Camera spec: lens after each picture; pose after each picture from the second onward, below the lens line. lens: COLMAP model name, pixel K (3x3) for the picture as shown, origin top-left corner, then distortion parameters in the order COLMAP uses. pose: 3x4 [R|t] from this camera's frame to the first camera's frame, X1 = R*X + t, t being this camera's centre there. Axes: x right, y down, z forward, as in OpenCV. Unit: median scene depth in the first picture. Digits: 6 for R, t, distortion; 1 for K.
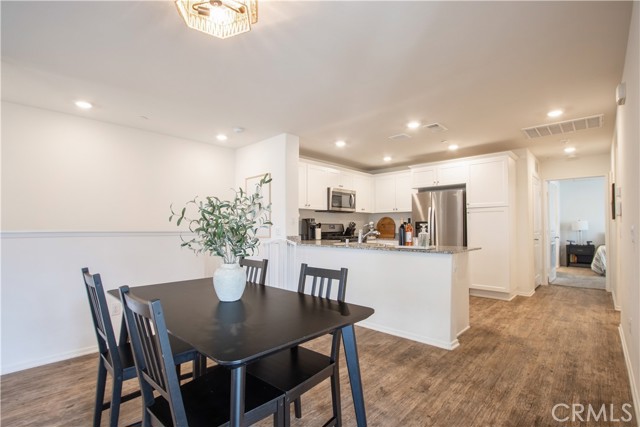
lens RADIAL K [[301.7, 0, 309.9], [0, 301.7, 227.2], [0, 0, 1]] dist [-0.021416, 0.005385]
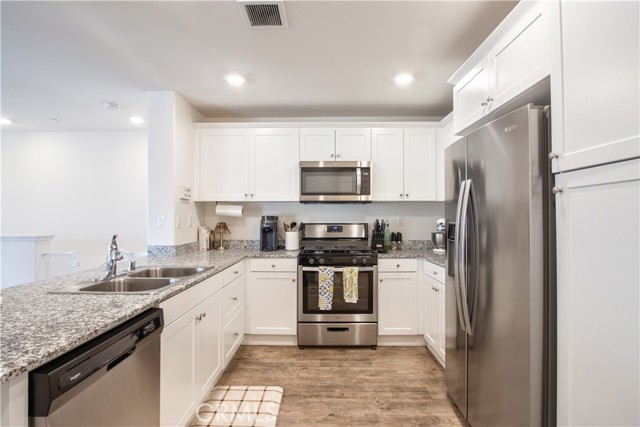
lens RADIAL K [[301.7, 0, 320.4], [0, 301.7, 214.2], [0, 0, 1]] dist [-0.021416, 0.005385]
pose [[0.688107, -0.009746, -0.725544, 0.502218], [0.002984, 0.999939, -0.010602, -0.024701], [0.725603, 0.005131, 0.688095, 0.617492]]
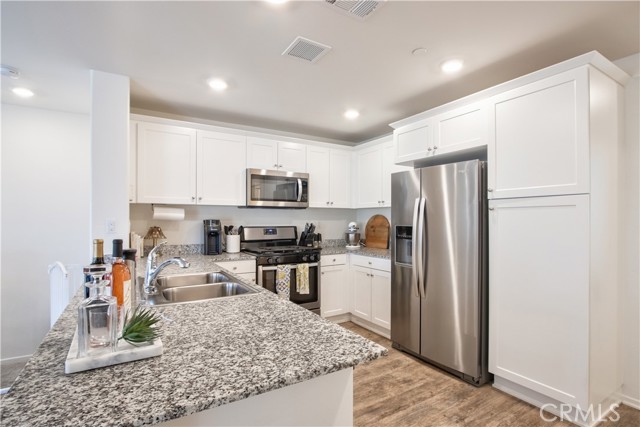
lens RADIAL K [[301.7, 0, 305.9], [0, 301.7, 216.5], [0, 0, 1]] dist [-0.021416, 0.005385]
pose [[0.962720, -0.001584, -0.270495, 0.335877], [-0.000755, 0.999963, -0.008541, -0.029068], [0.270498, 0.008427, 0.962684, 0.433230]]
